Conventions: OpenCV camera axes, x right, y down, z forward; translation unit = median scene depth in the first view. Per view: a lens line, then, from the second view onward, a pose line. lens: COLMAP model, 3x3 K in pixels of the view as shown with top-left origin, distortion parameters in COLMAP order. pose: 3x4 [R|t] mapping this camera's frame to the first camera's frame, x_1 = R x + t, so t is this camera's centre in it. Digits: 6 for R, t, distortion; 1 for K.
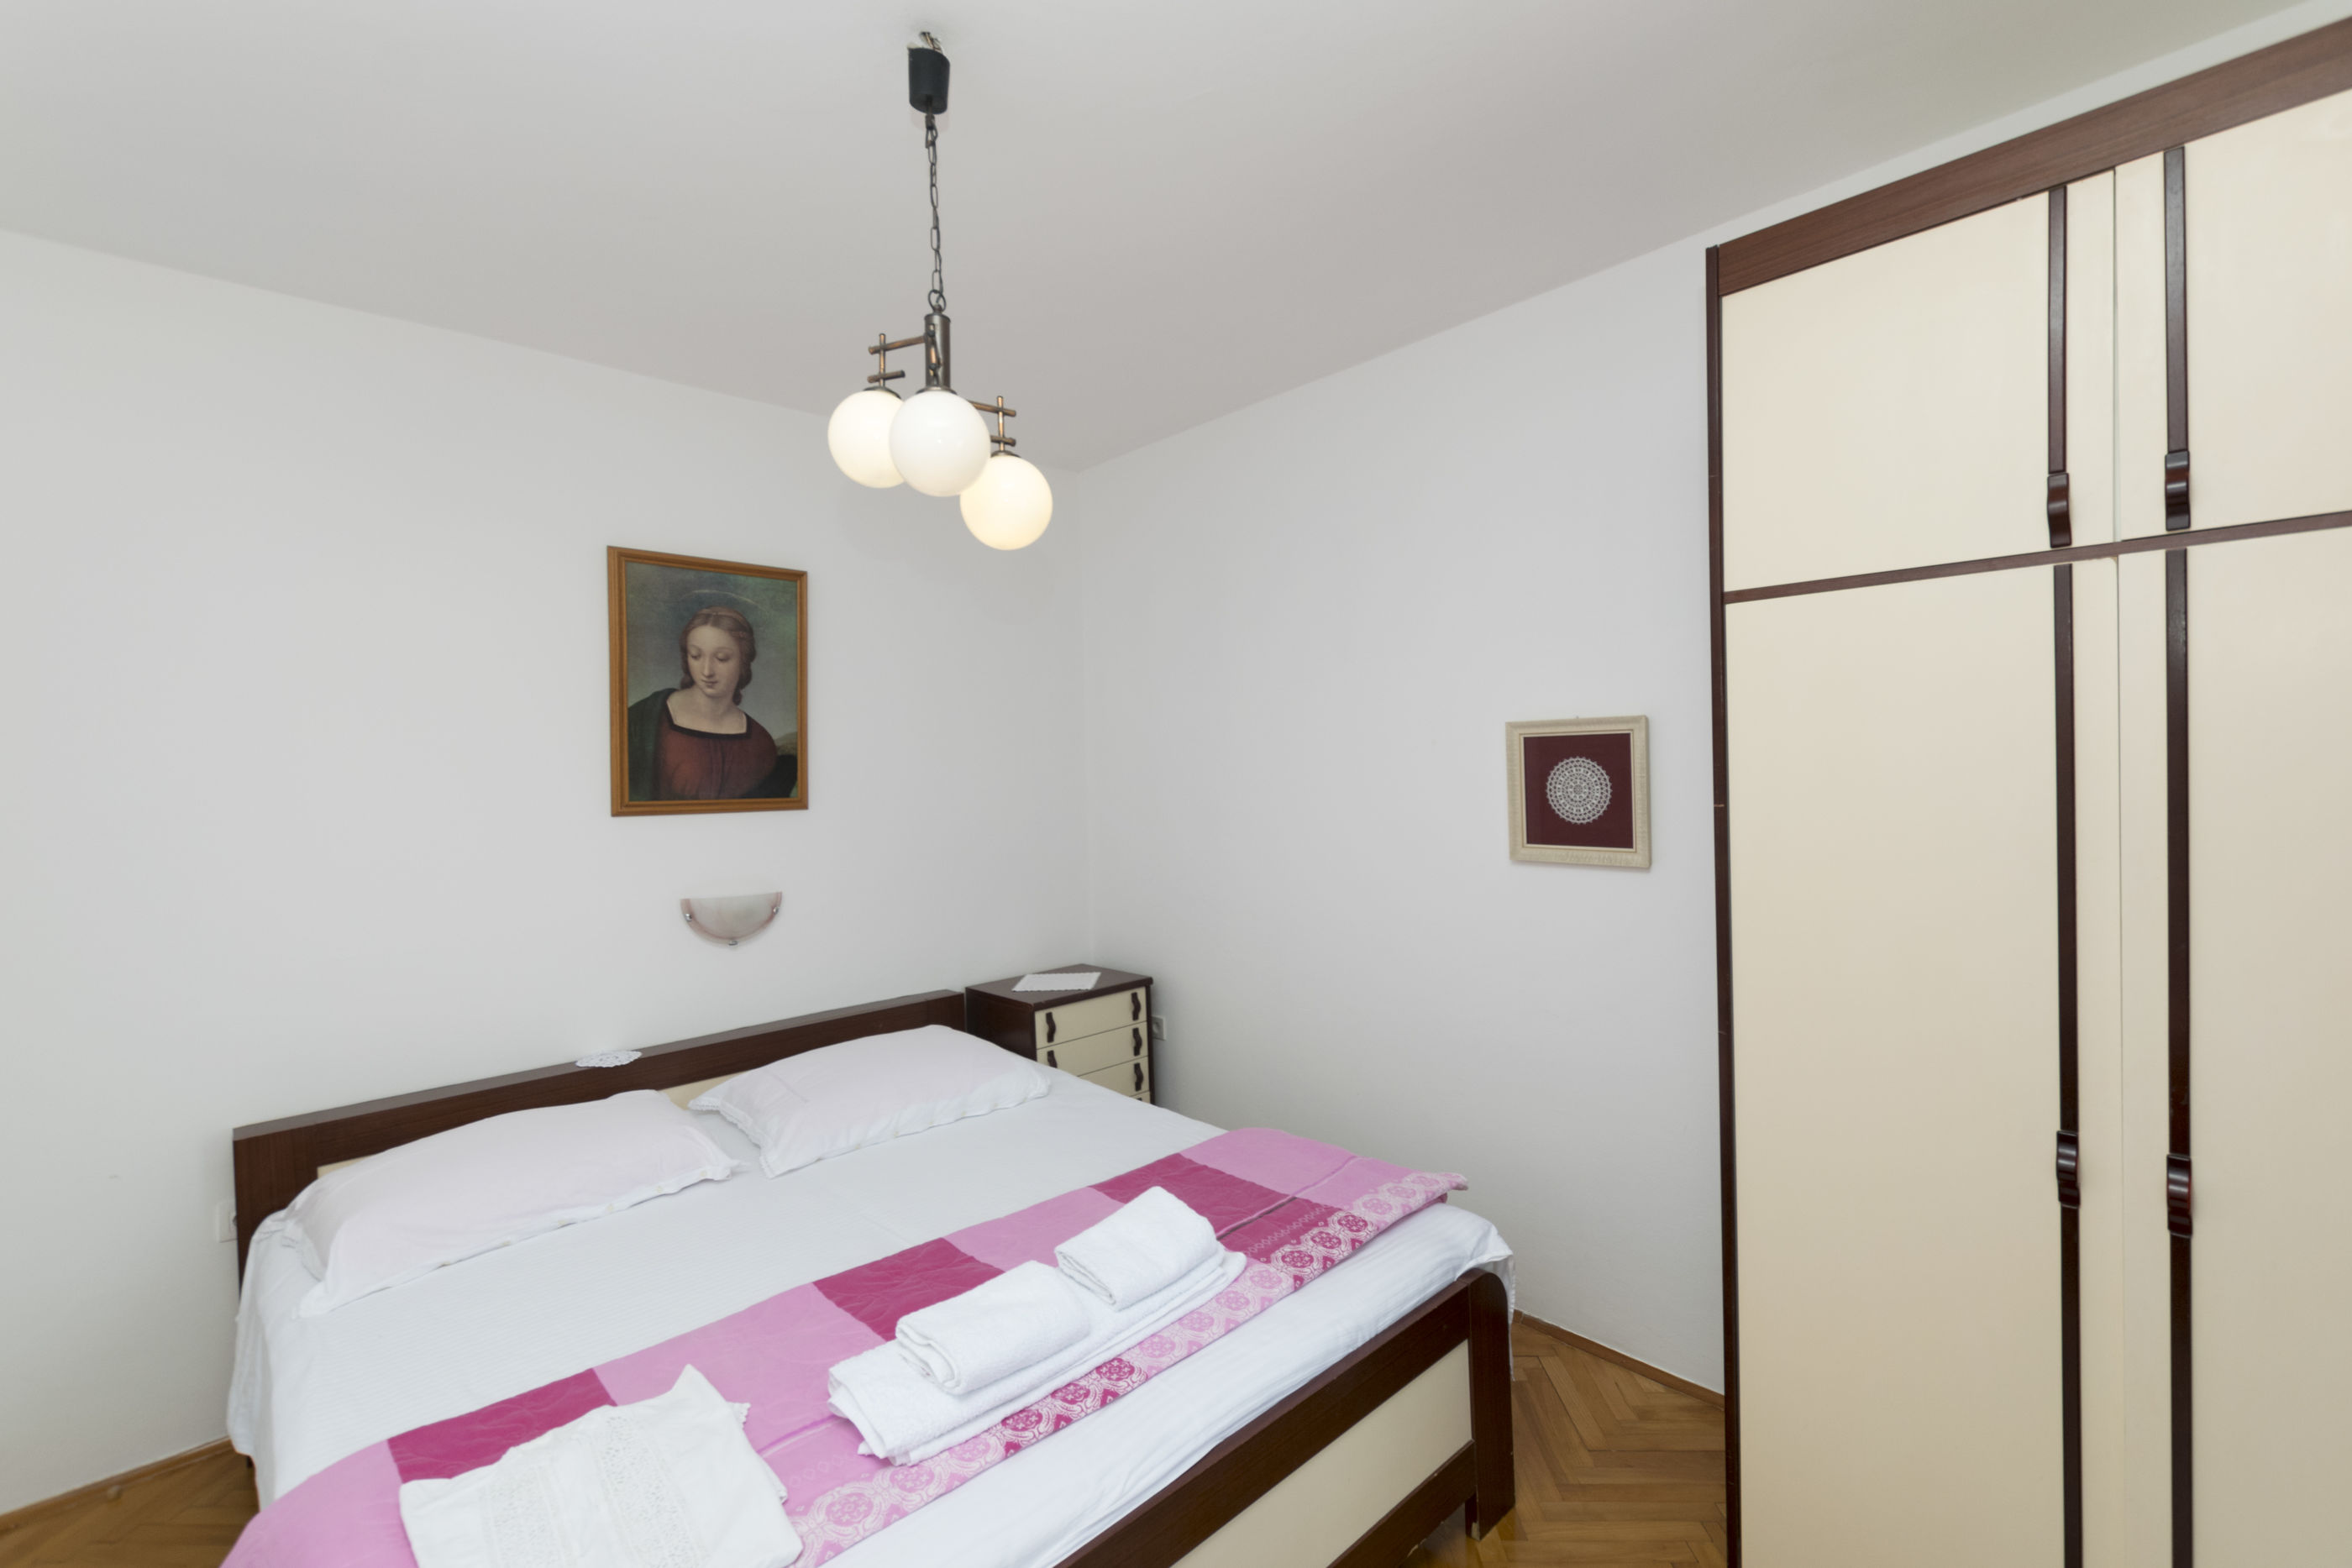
lens RADIAL K [[1004.8, 0, 1176.0], [0, 1004.8, 784.0], [0, 0, 1]] dist [-0.000057, 0.000068]
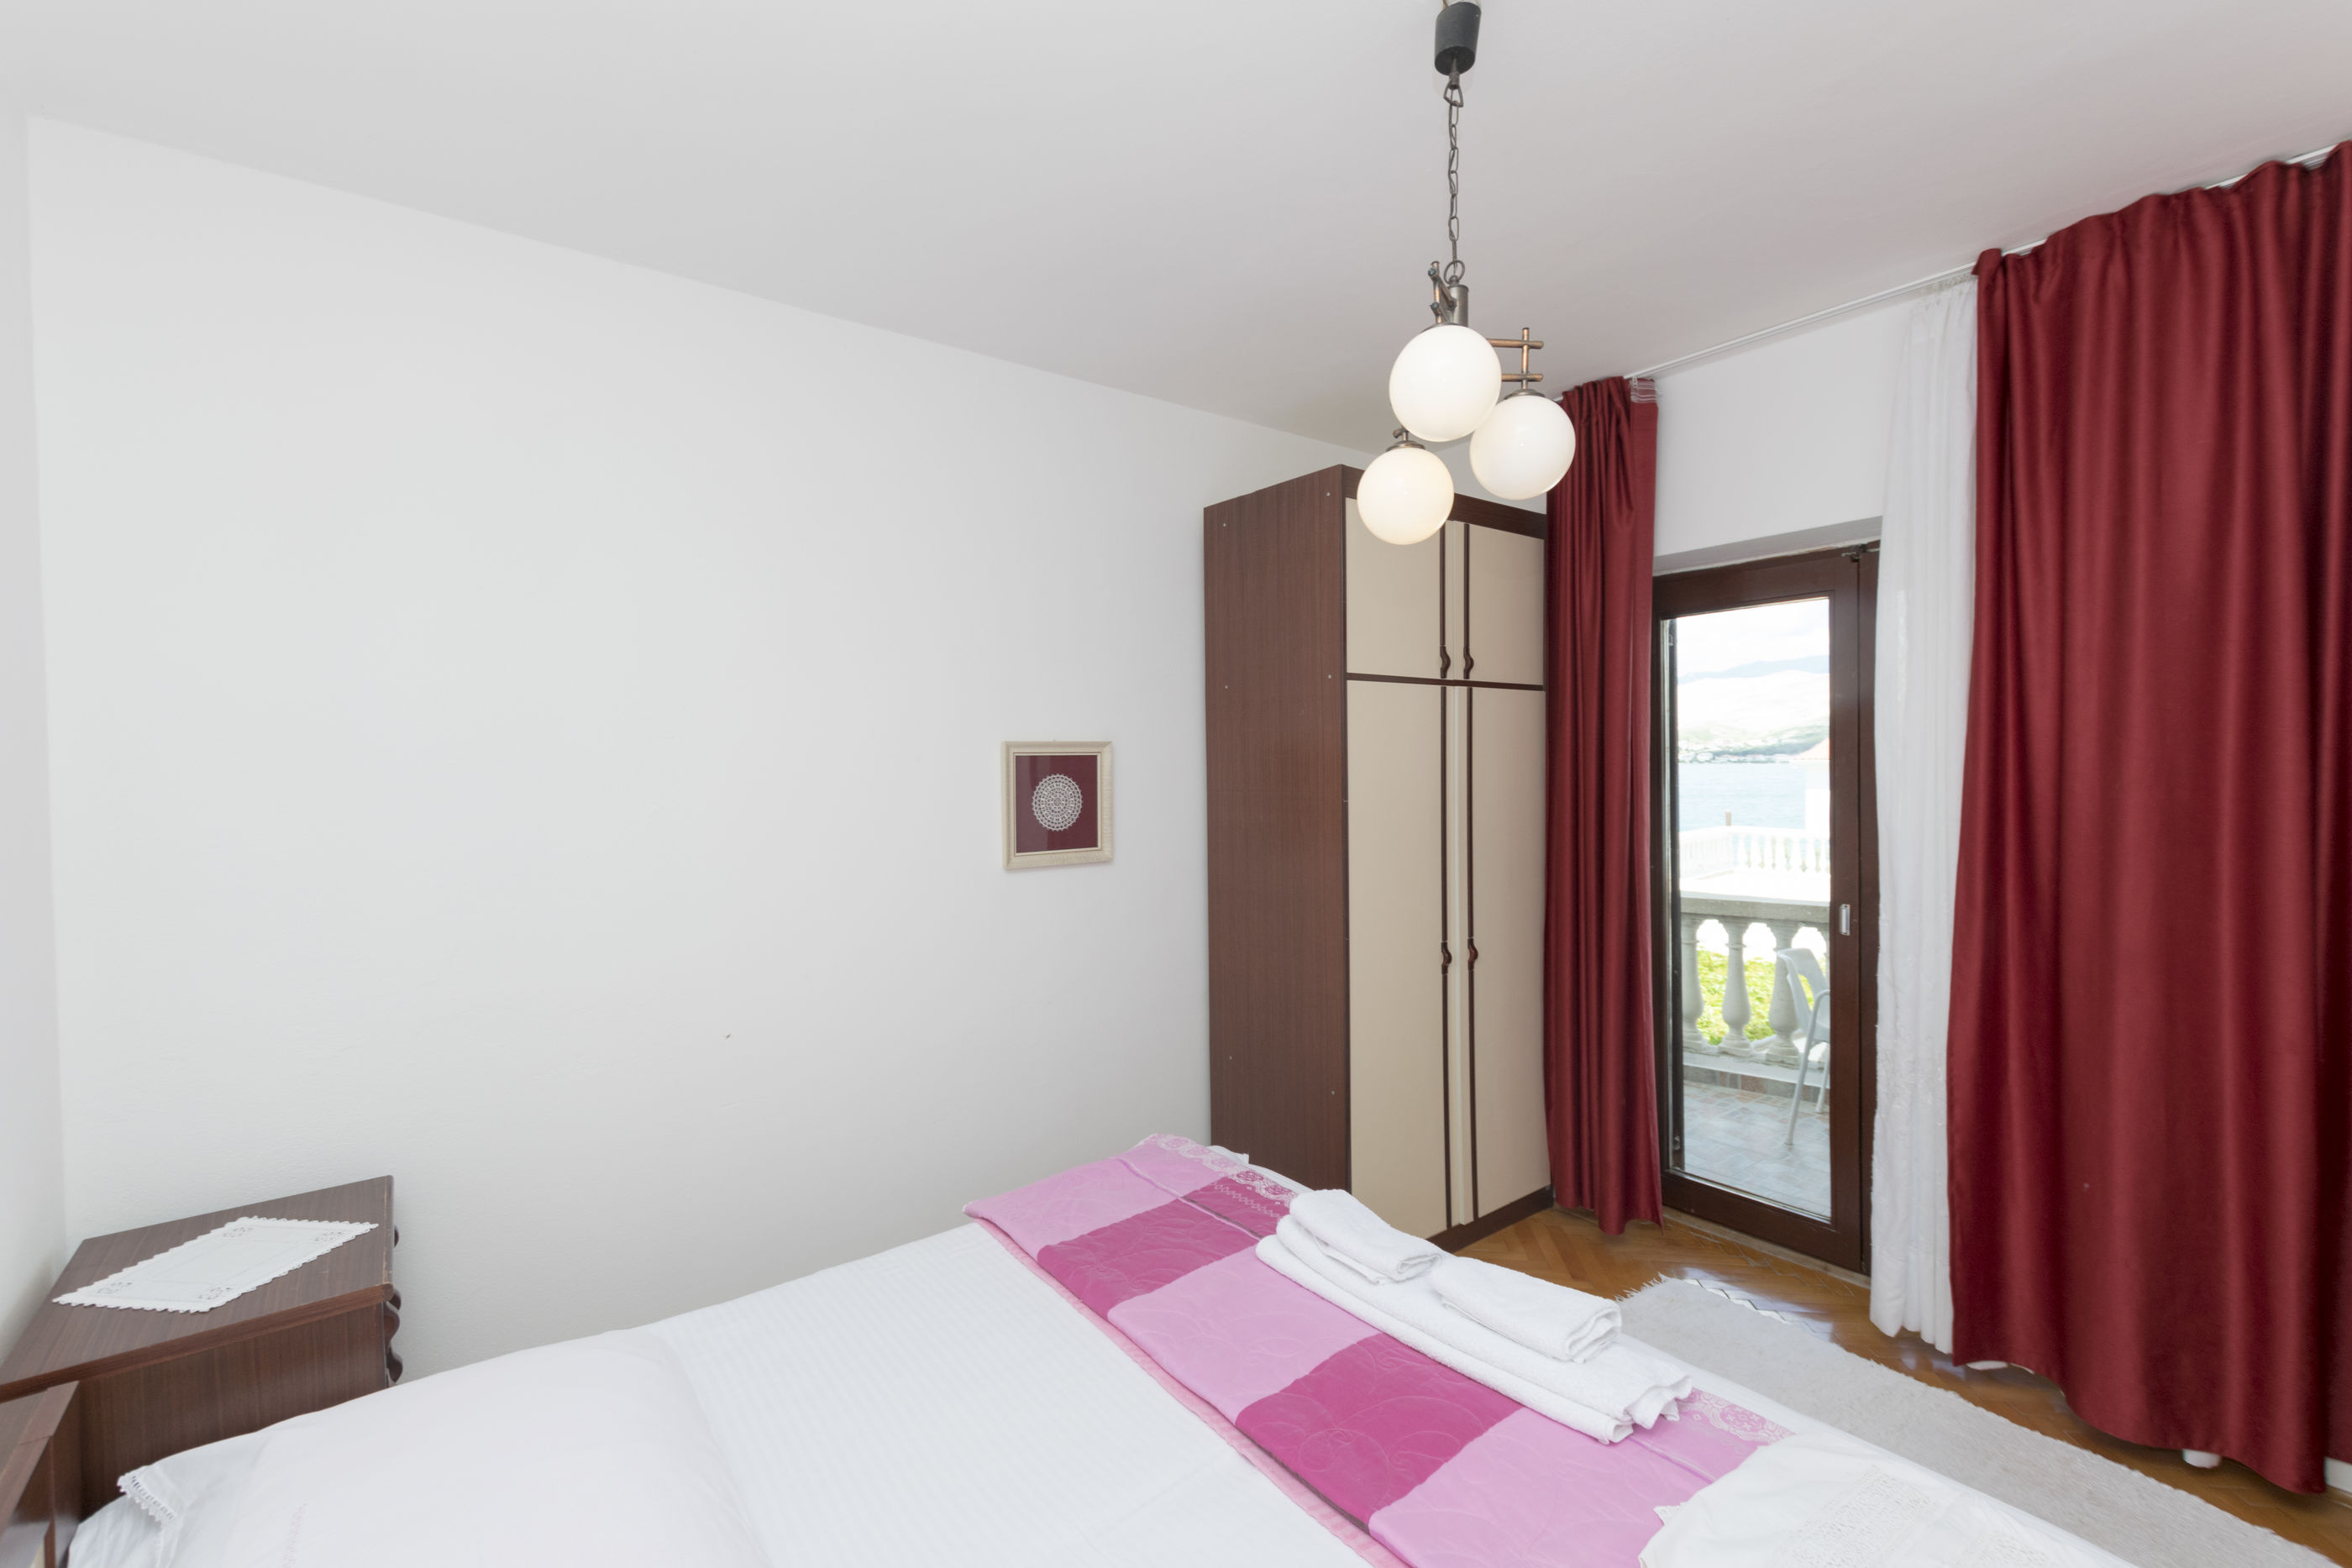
lens RADIAL K [[1004.8, 0, 1176.0], [0, 1004.8, 784.0], [0, 0, 1]] dist [-0.000057, 0.000068]
pose [[0.101492, 0.005525, 0.994821, -0.789302], [0.031746, 0.999457, -0.008790, -0.000696], [-0.994330, 0.032473, 0.101262, 0.776584]]
